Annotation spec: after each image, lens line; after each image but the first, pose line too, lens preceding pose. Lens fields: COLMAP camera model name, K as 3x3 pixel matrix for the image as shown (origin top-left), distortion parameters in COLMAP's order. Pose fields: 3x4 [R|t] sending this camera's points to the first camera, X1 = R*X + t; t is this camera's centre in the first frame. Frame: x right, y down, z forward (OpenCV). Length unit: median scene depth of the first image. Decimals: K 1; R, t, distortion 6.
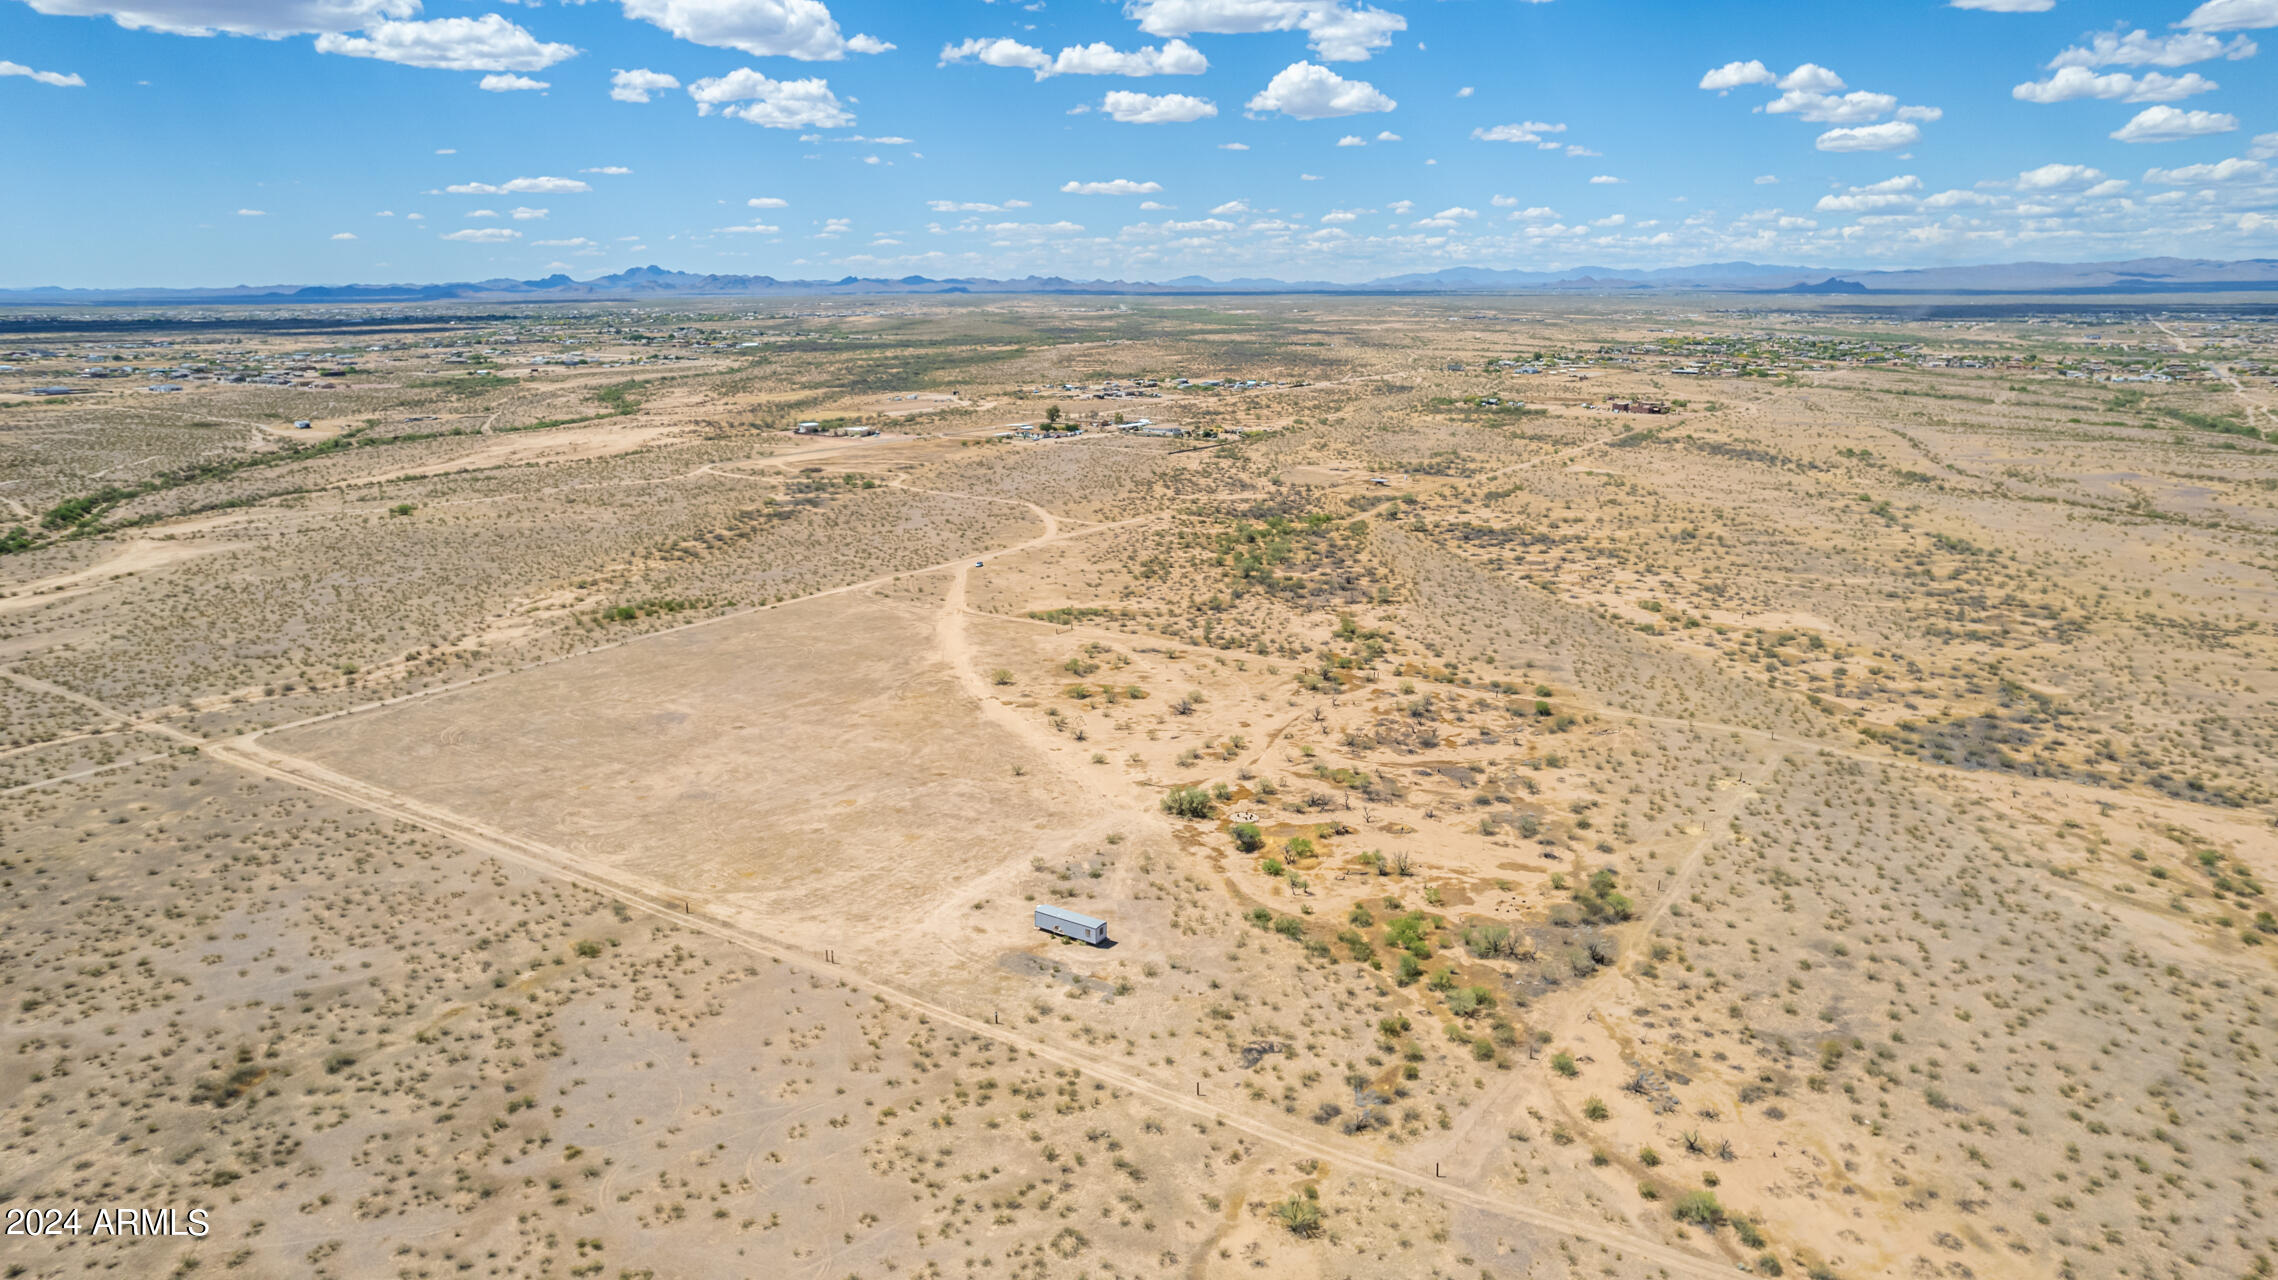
lens RADIAL K [[1454.7, 0, 1147.5], [0, 1454.7, 643.8], [0, 0, 1]] dist [-0.076002, 0.068092]
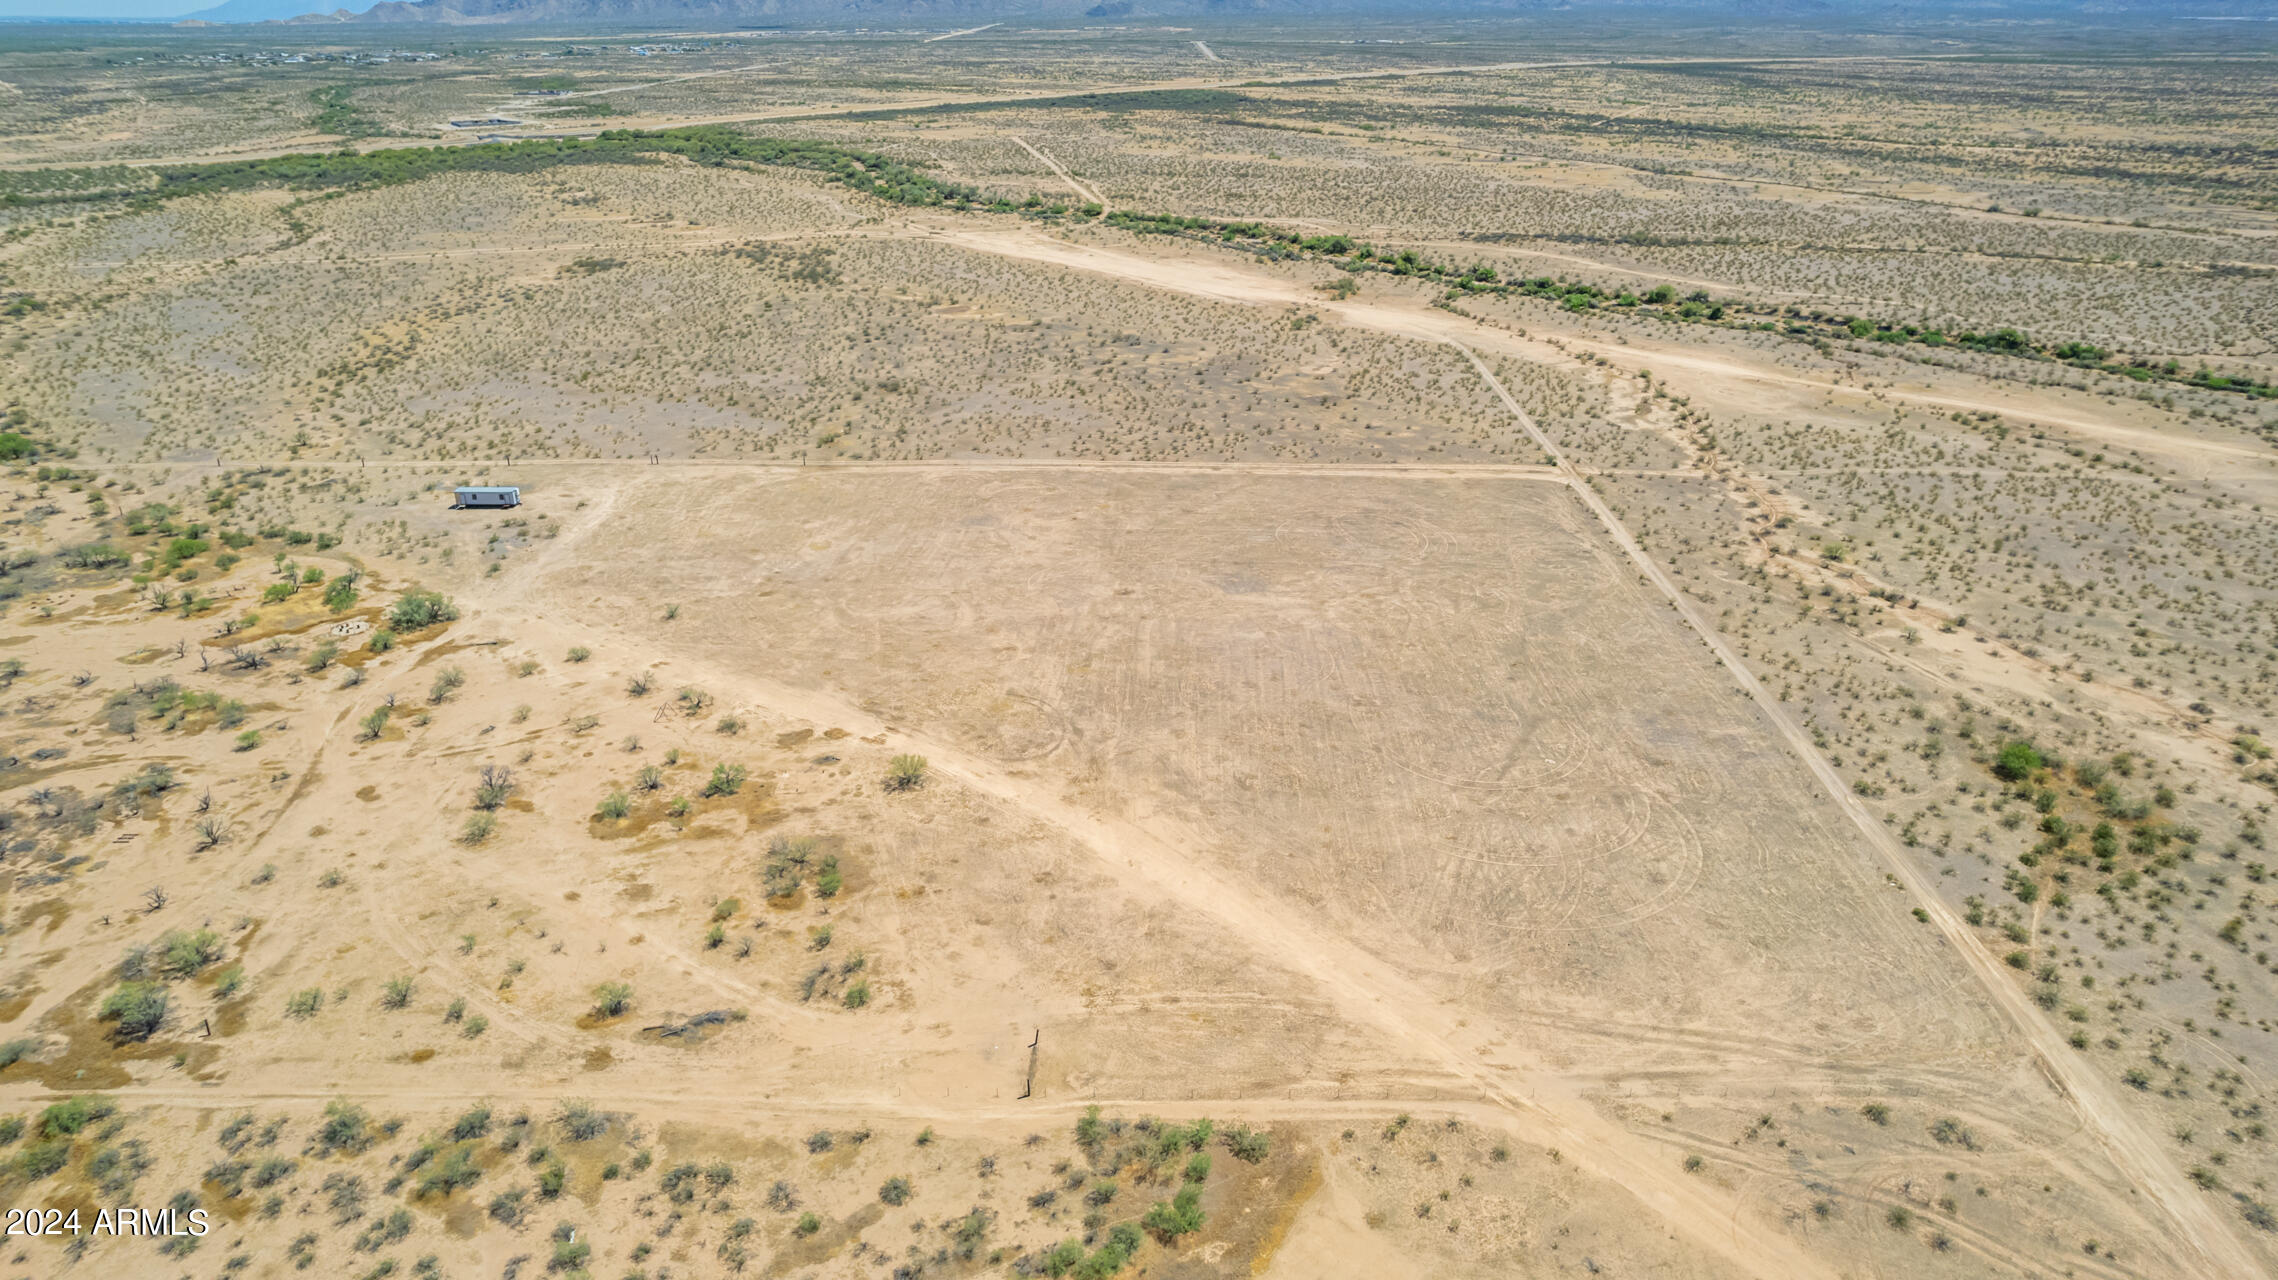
lens RADIAL K [[1454.7, 0, 1145.4], [0, 1454.7, 633.9], [0, 0, 1]] dist [-0.076002, 0.068092]
pose [[-0.842835, 0.214580, -0.493542, 0.080343], [-0.131042, 0.807642, 0.574928, -0.376842], [0.521974, 0.549245, -0.652590, 1.624751]]
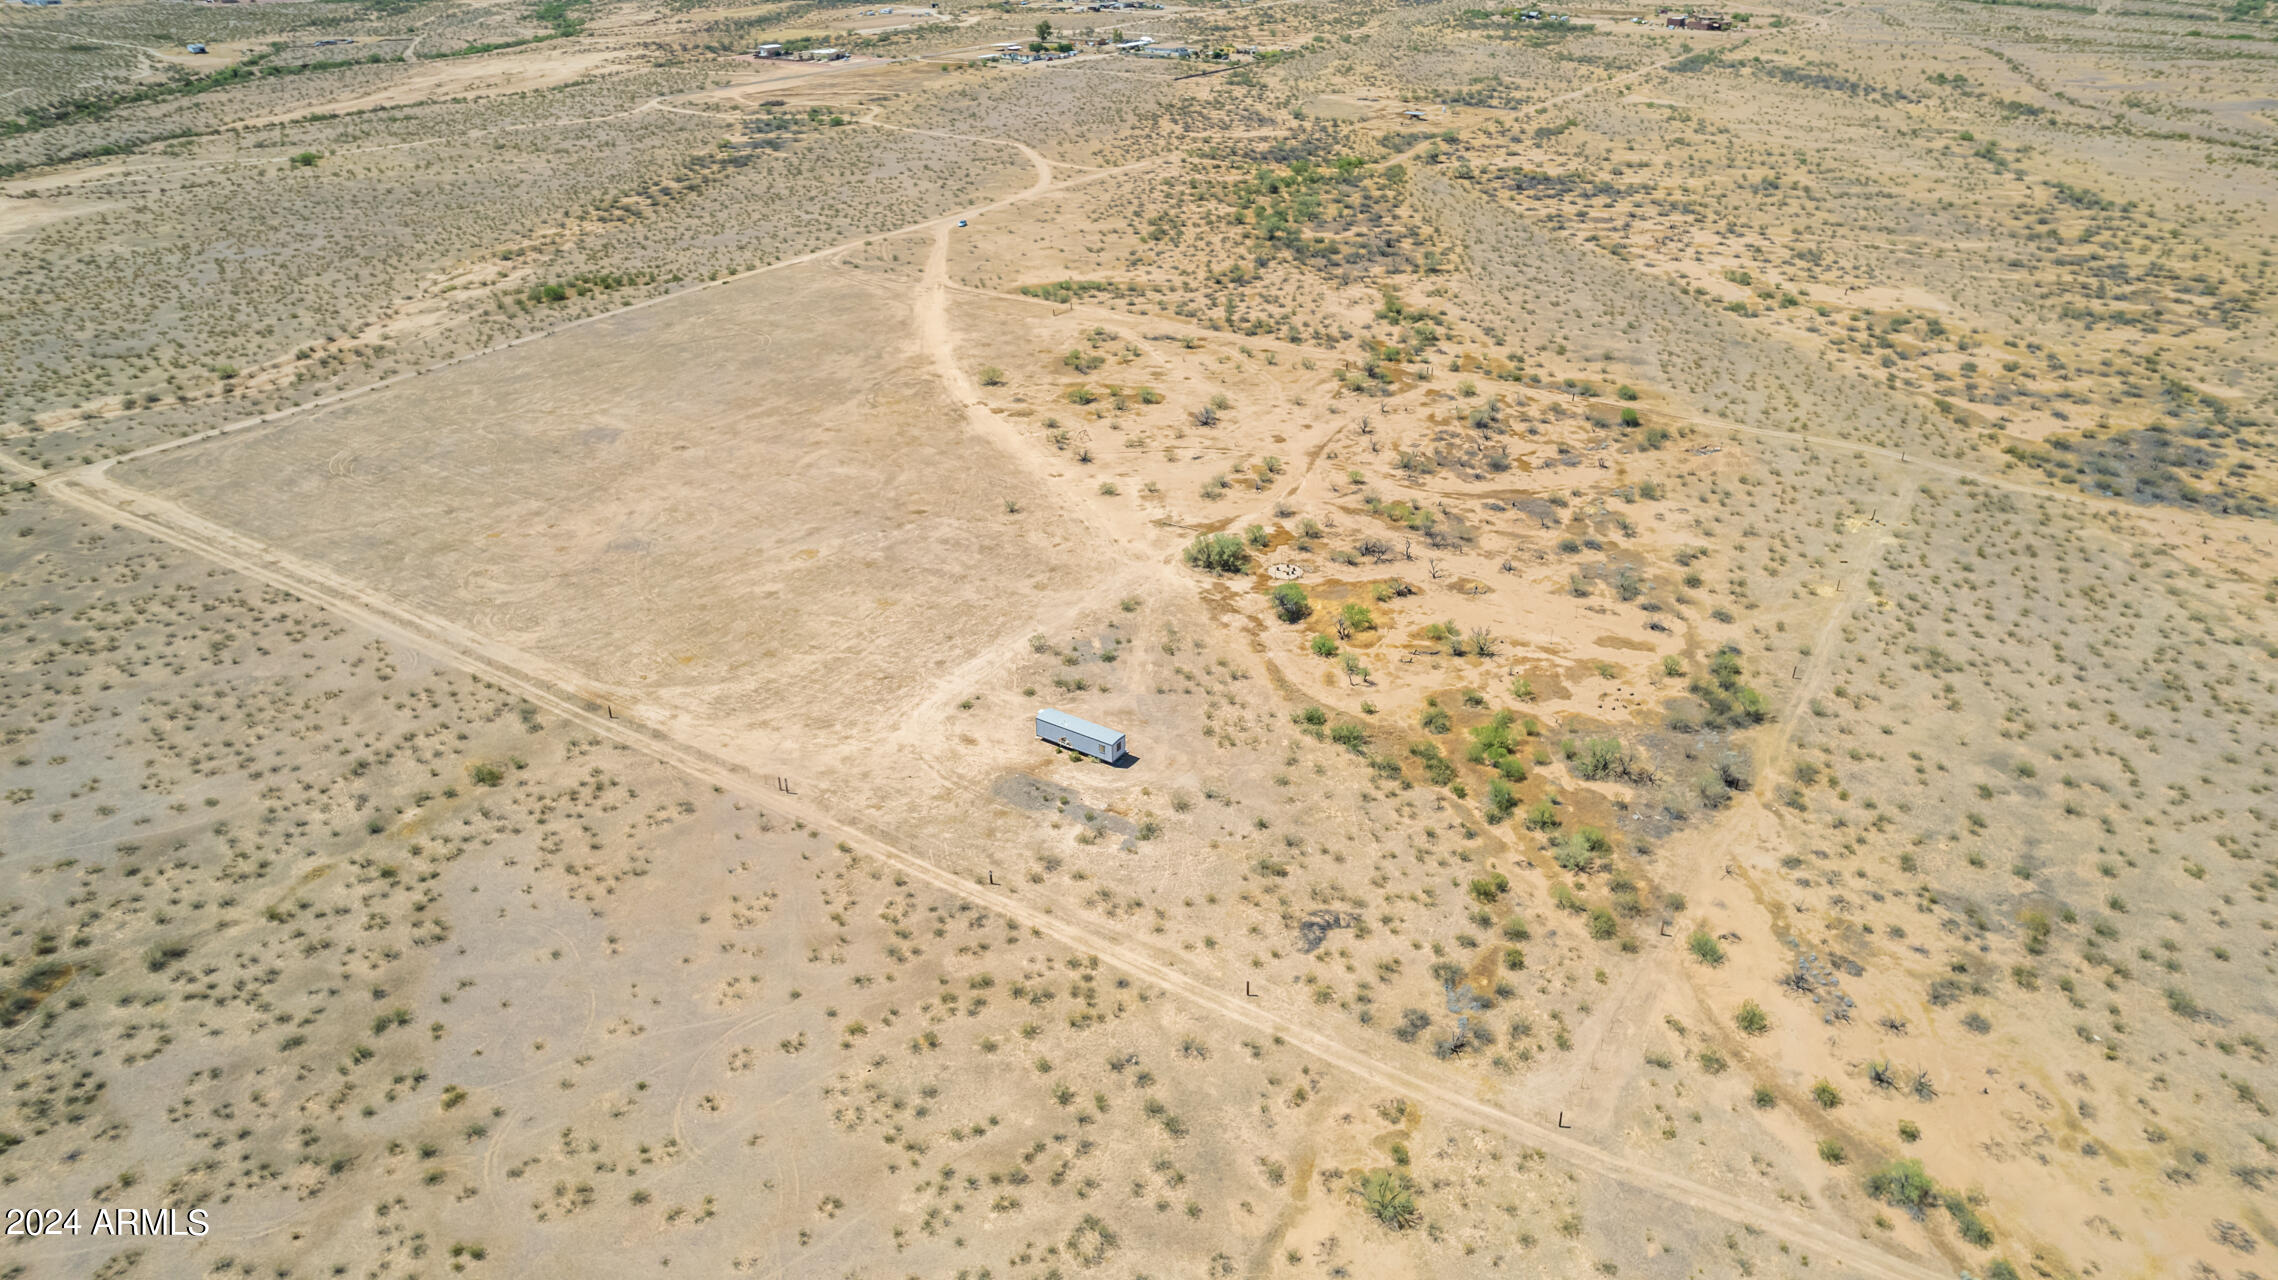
lens RADIAL K [[1454.7, 0, 1146.7], [0, 1454.7, 646.5], [0, 0, 1]] dist [-0.076002, 0.068092]
pose [[0.999991, -0.004238, 0.000094, -0.011812], [0.004081, 0.968423, 0.249278, -0.042216], [-0.001147, -0.249275, 0.968432, 0.168308]]
